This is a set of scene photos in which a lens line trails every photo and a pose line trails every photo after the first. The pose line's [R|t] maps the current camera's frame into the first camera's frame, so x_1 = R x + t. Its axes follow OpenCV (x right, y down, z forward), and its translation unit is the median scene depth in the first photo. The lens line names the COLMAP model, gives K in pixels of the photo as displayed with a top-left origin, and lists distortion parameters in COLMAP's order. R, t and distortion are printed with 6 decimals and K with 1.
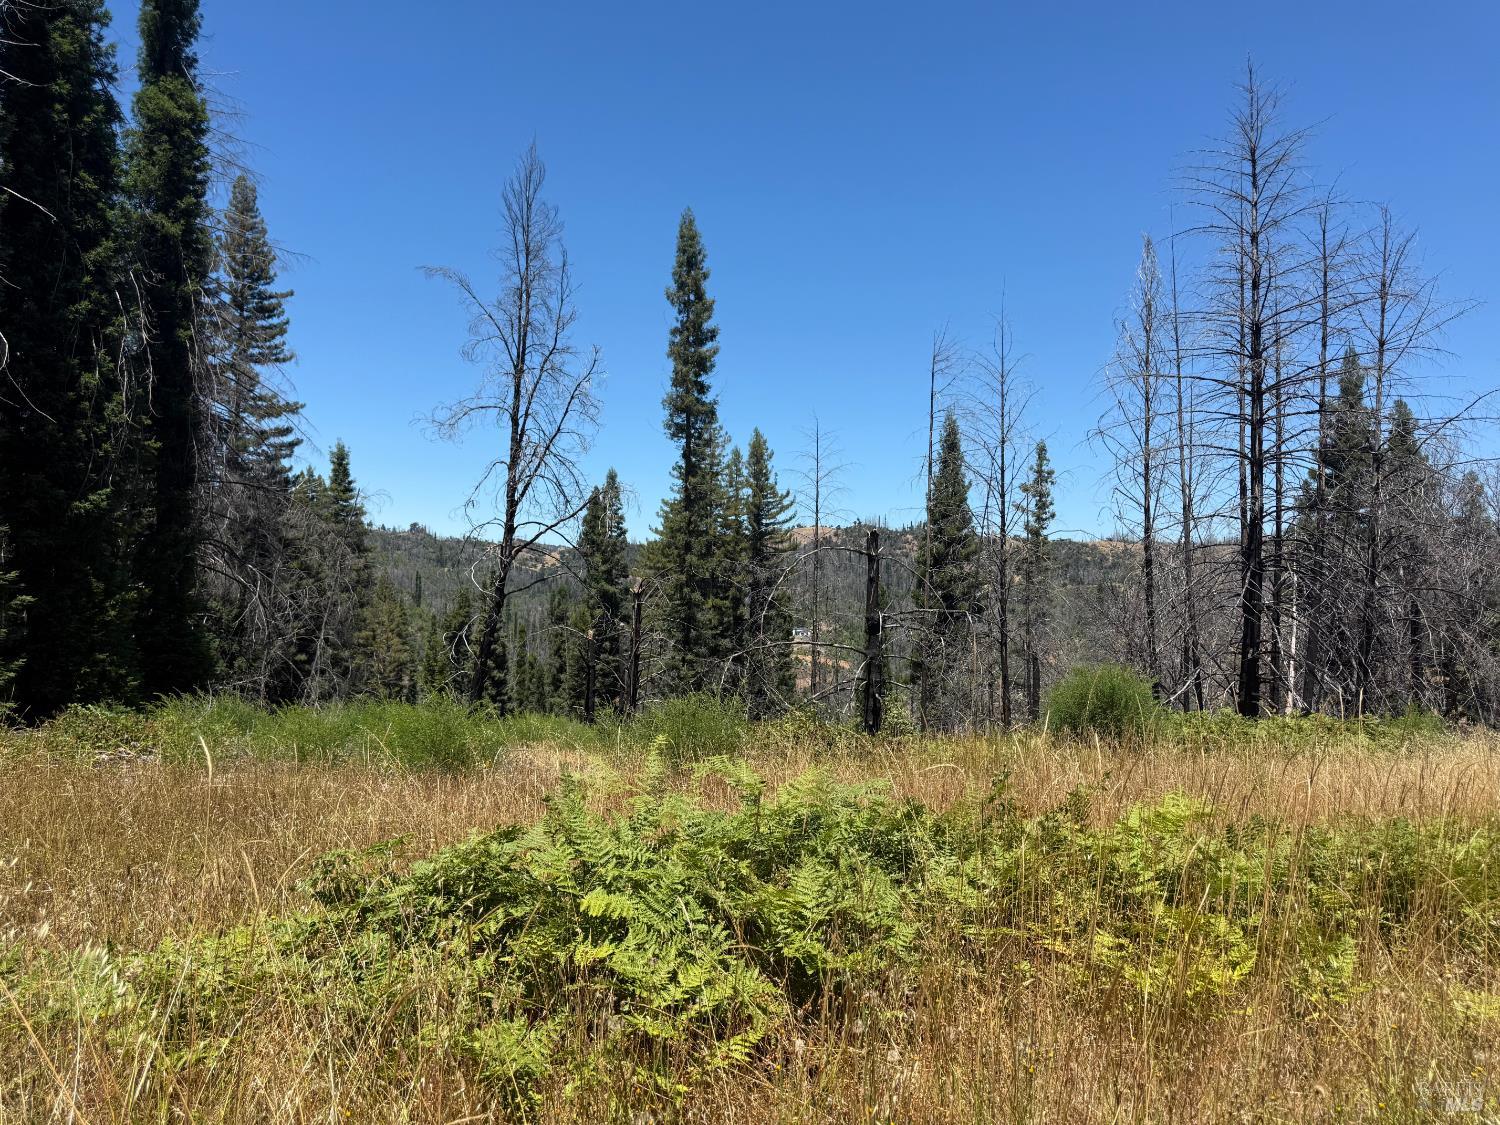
lens RADIAL K [[1050.4, 0, 751.9], [0, 1050.4, 560.8], [0, 0, 1]] dist [0.040163, -0.053644]
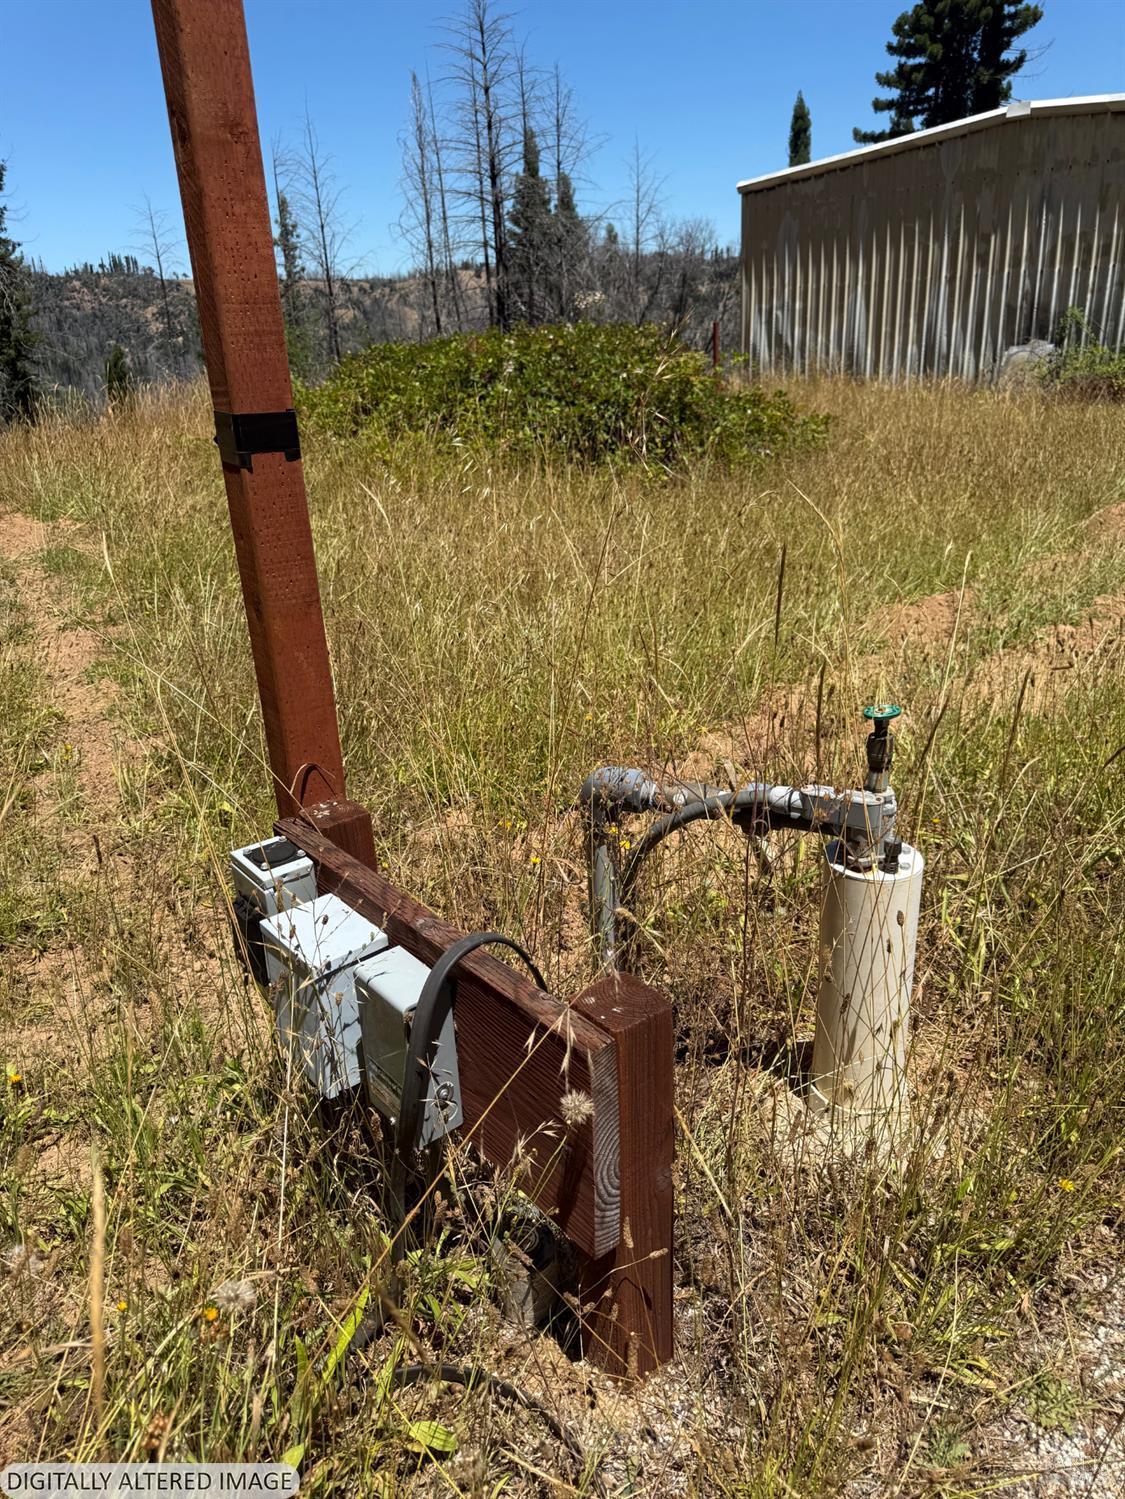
lens RADIAL K [[1049.7, 0, 560.6], [0, 1049.7, 747.8], [0, 0, 1]] dist [0.040163, -0.053644]
pose [[0.852076, -0.243793, 0.463175, -0.335695], [0.046139, 0.916444, 0.397493, -0.029226], [-0.521380, -0.317324, 0.792129, -0.514703]]
